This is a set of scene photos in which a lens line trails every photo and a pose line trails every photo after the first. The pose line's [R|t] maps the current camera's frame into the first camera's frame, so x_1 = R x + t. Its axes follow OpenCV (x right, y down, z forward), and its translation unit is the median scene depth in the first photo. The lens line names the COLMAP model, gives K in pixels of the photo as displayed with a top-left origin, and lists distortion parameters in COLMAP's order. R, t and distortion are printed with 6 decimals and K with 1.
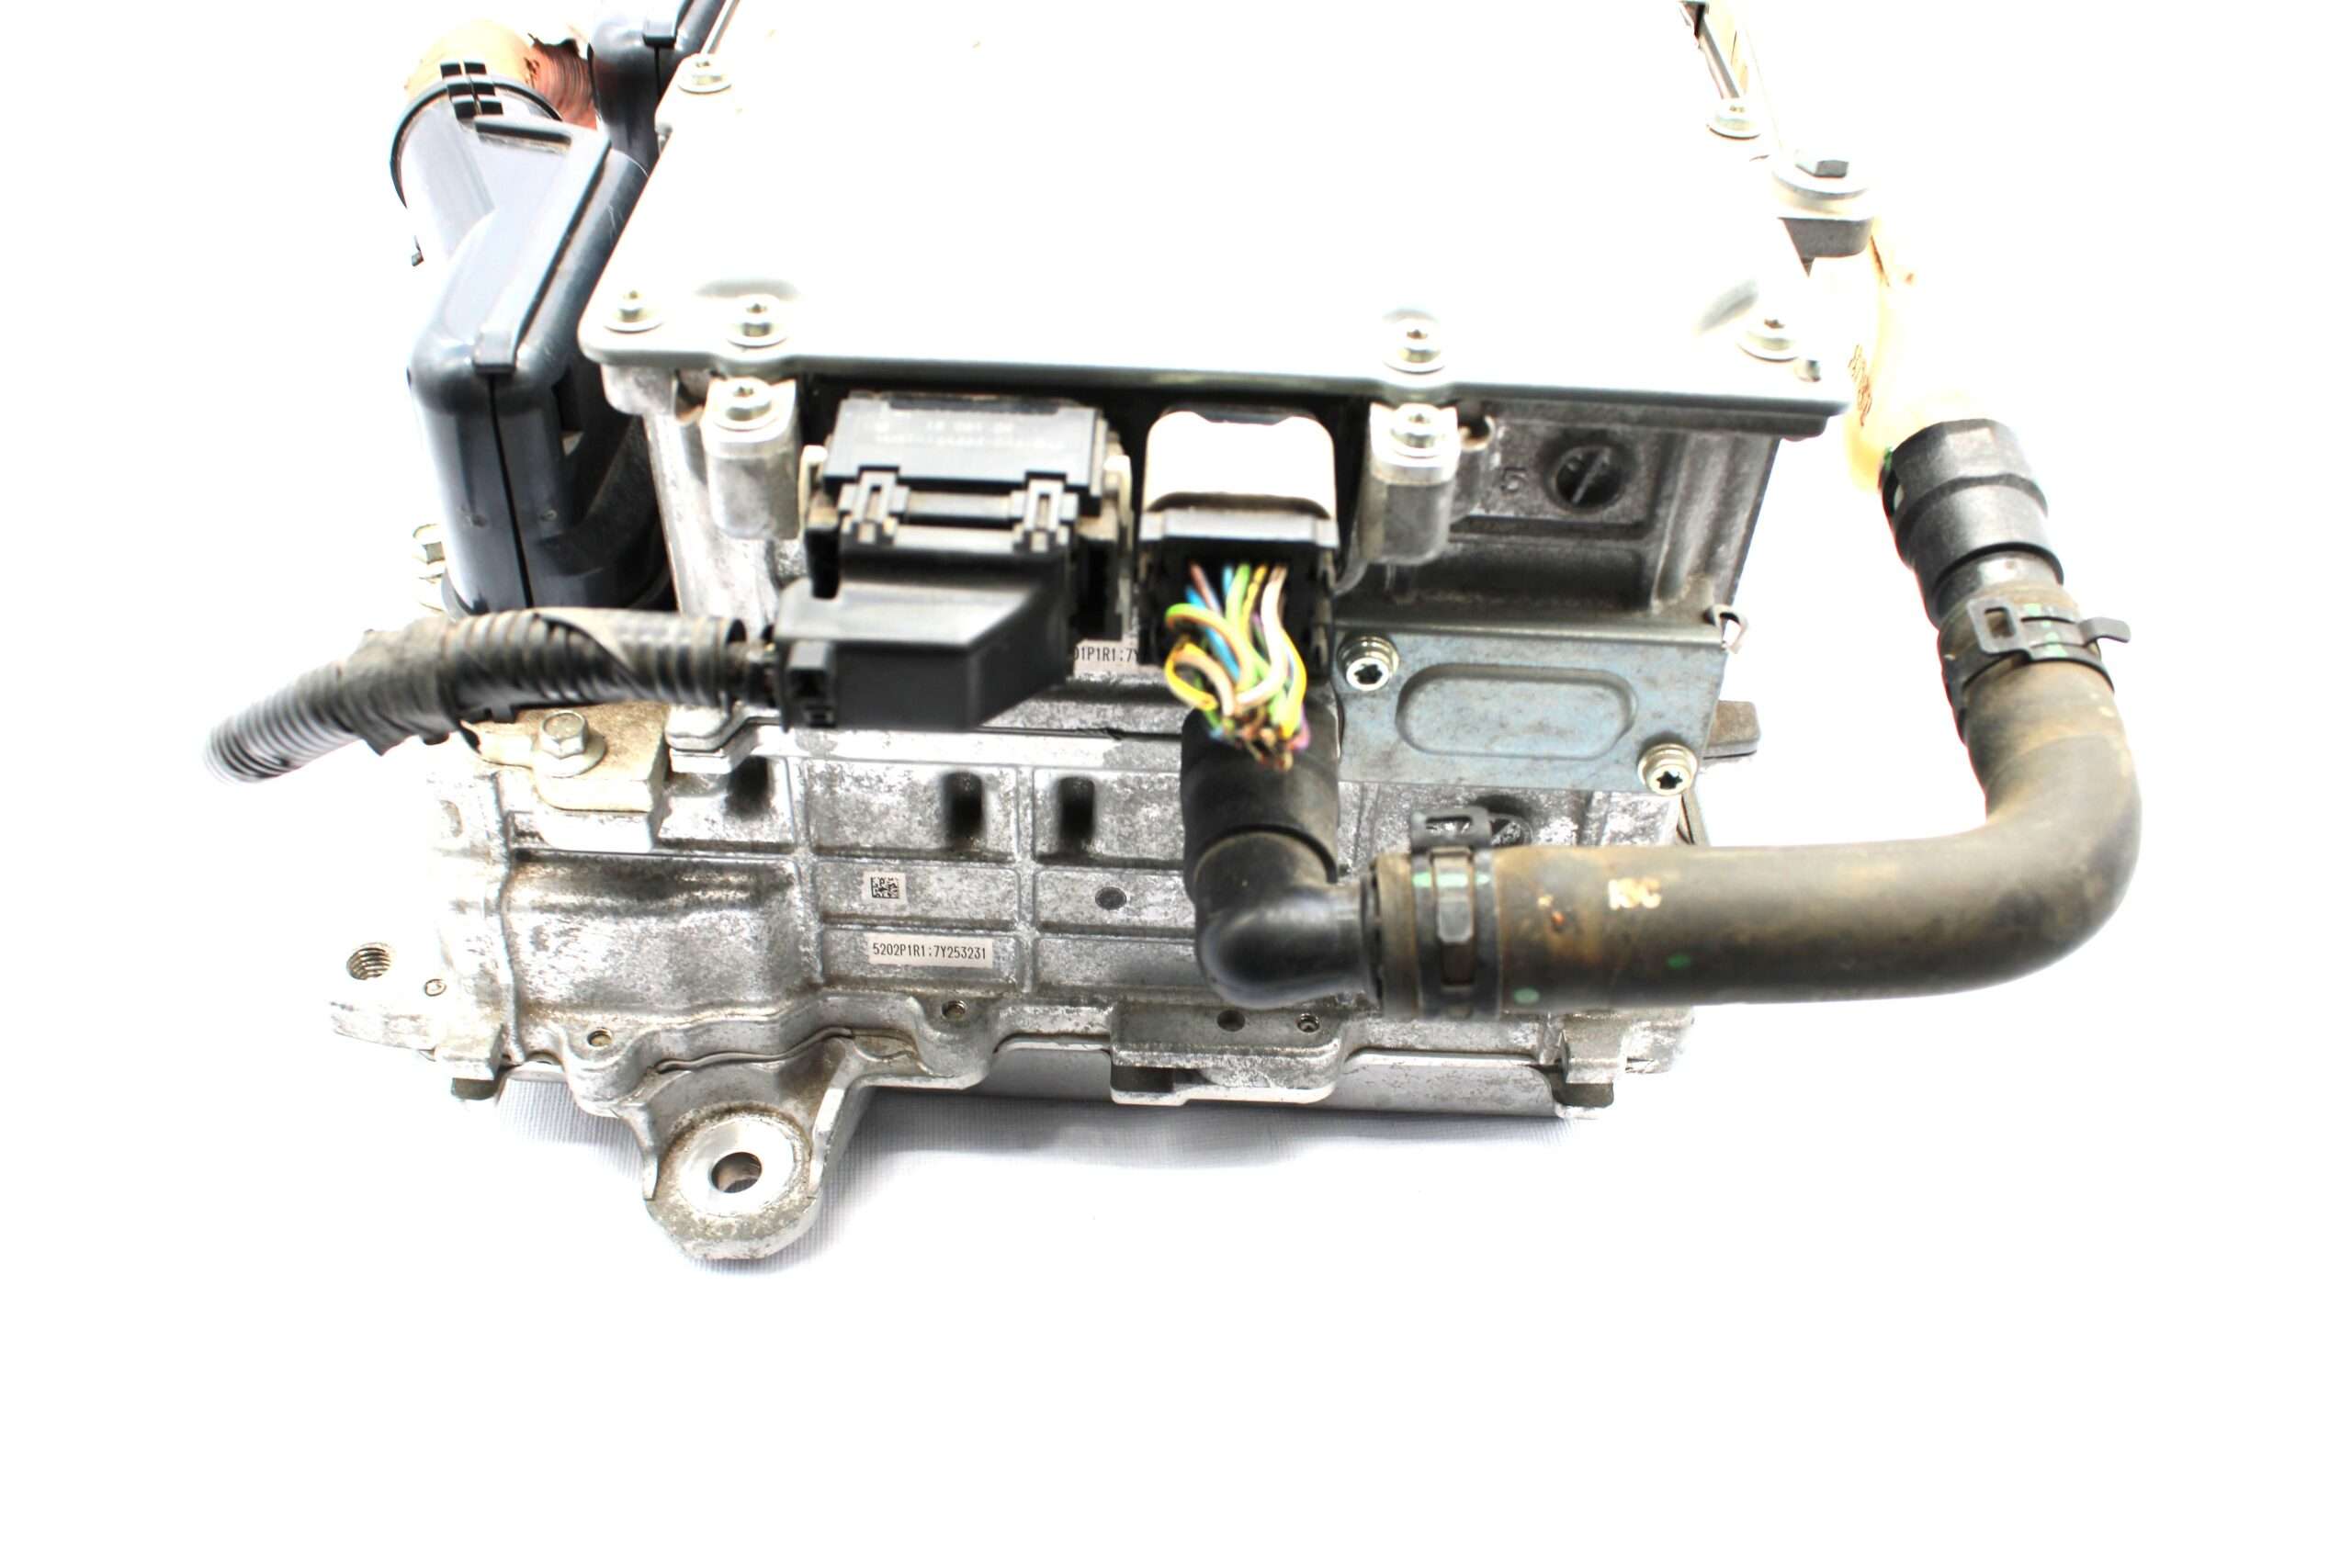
lens RADIAL K [[2174.1, 0, 1134.0], [0, 2174.1, 784.6], [0, 0, 1]] dist [-0.226850, 0.208124]
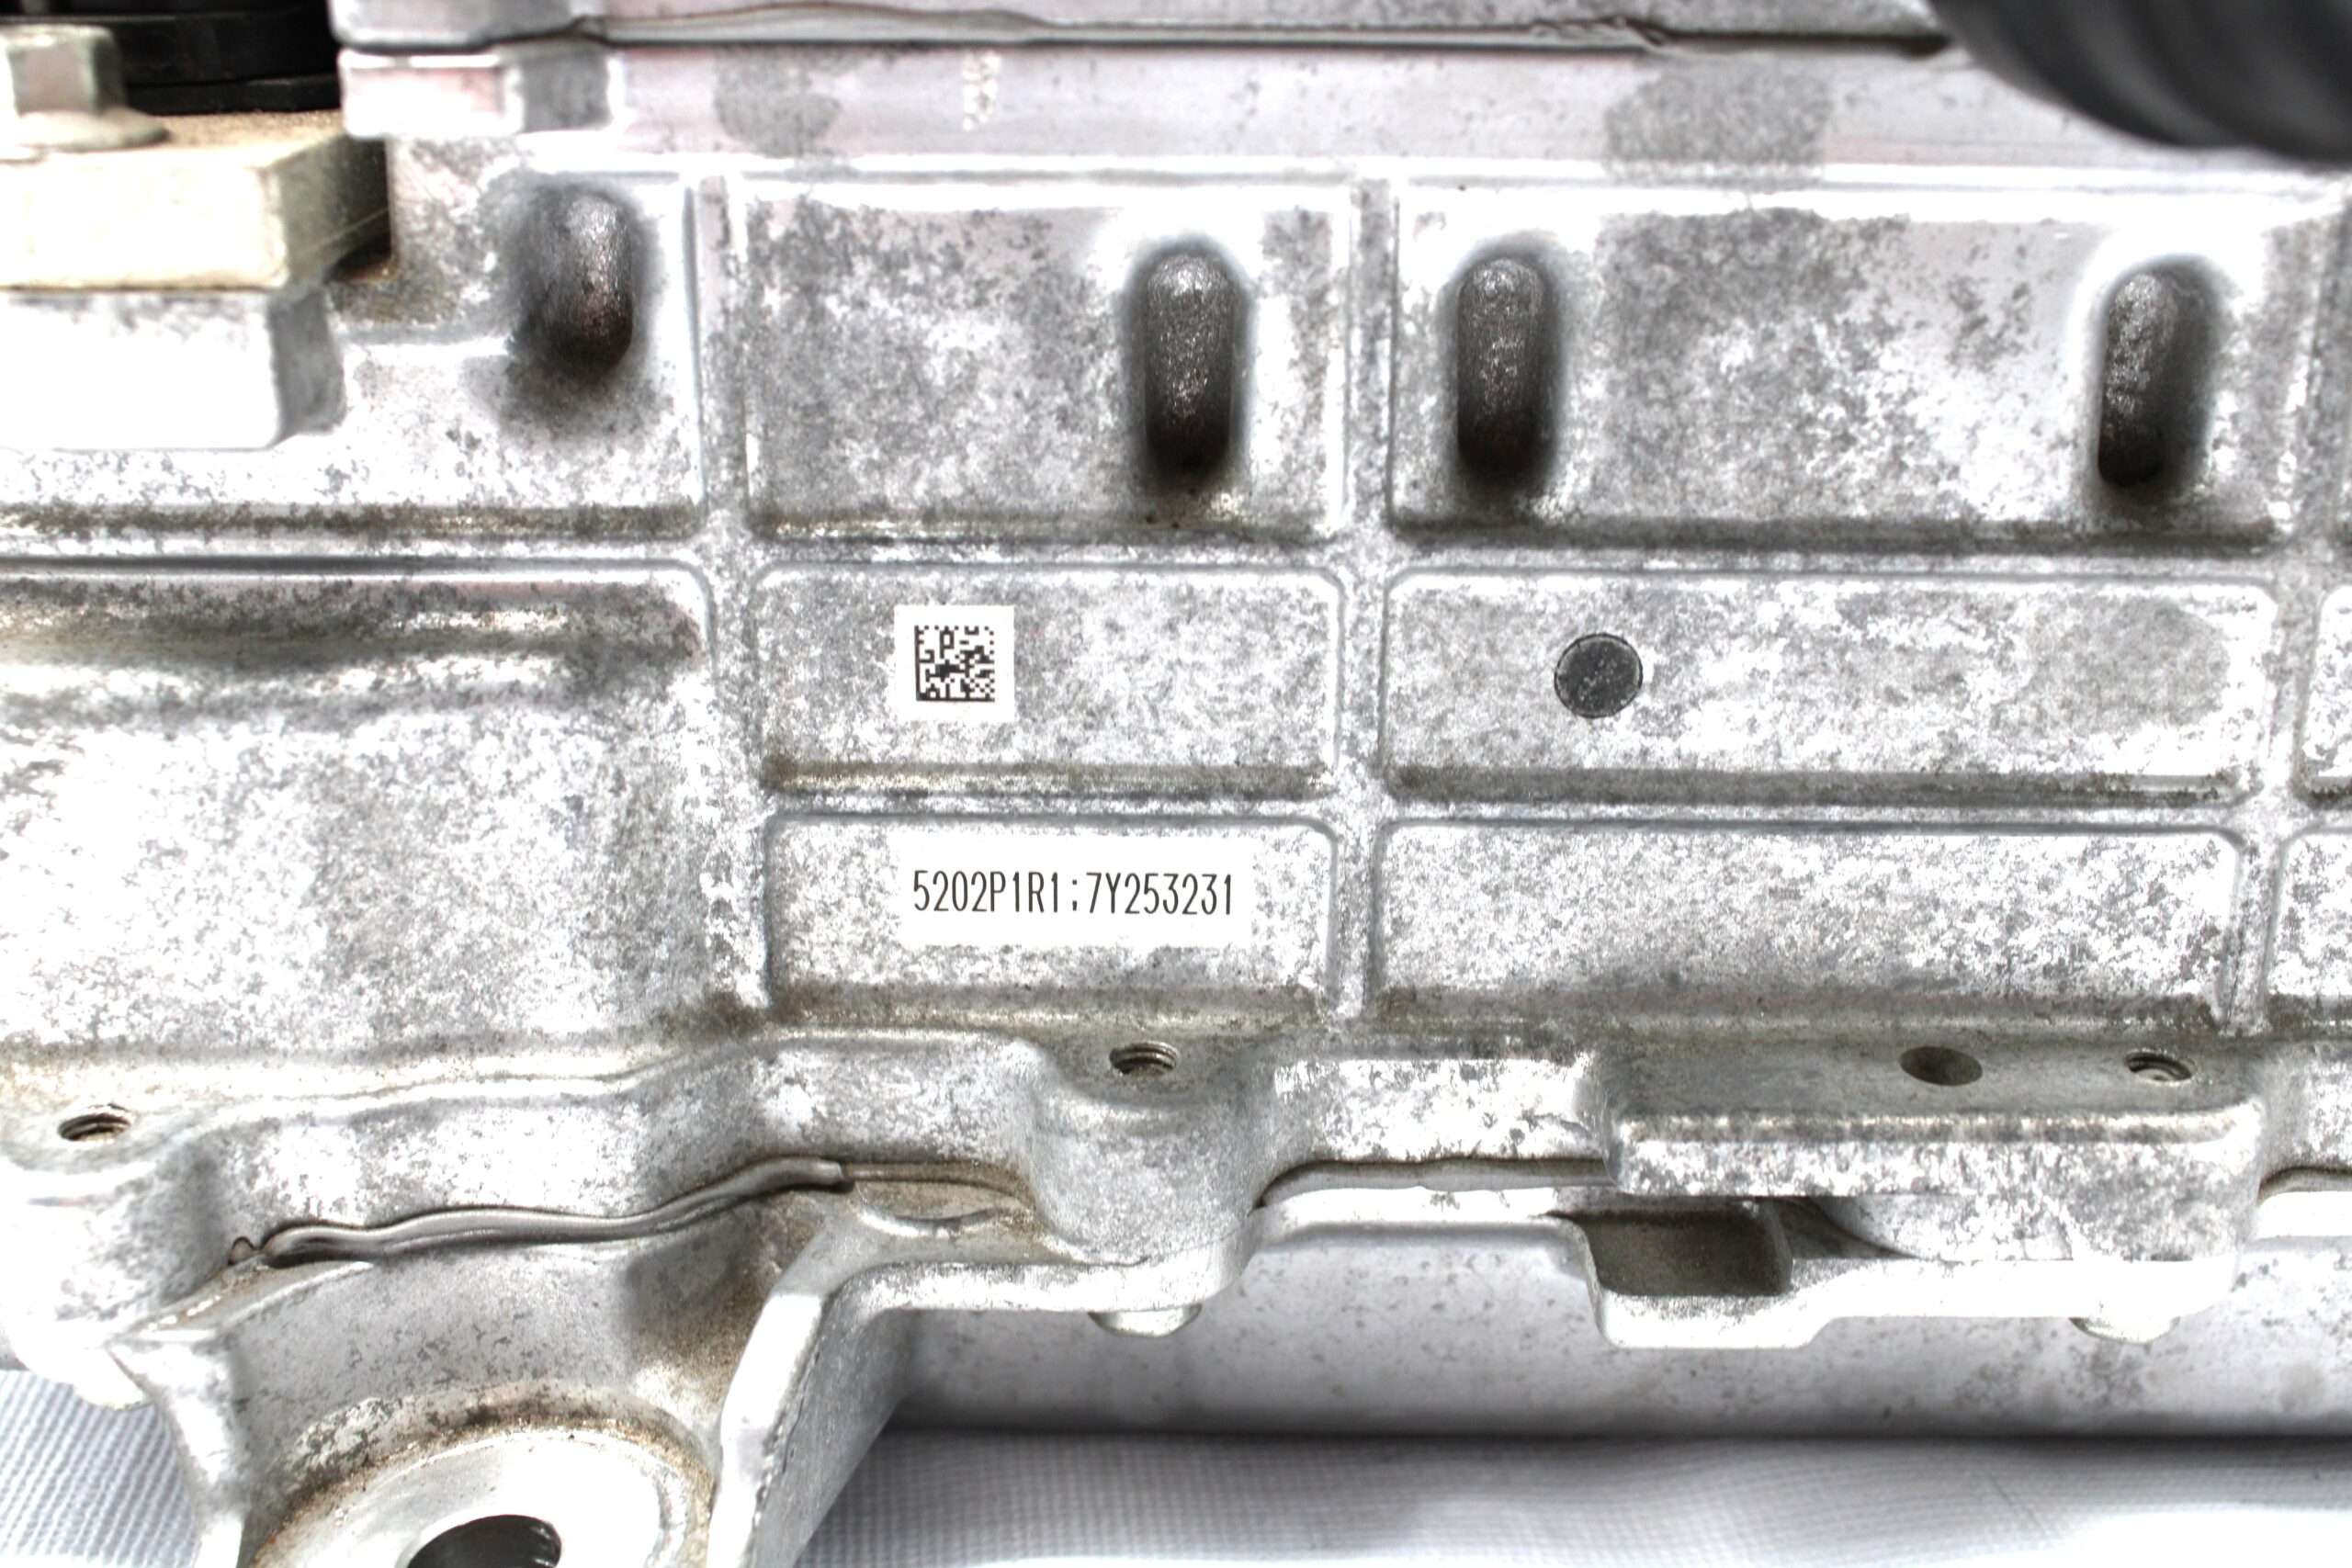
lens RADIAL K [[2702.5, 0, 1125.0], [0, 2702.5, 782.8], [0, 0, 1]] dist [-0.108675, 0.031982]
pose [[0.999740, -0.022813, -0.000159, -0.086791], [0.021328, 0.937085, -0.348450, 0.216933], [0.008098, 0.348356, 0.937327, 0.590848]]
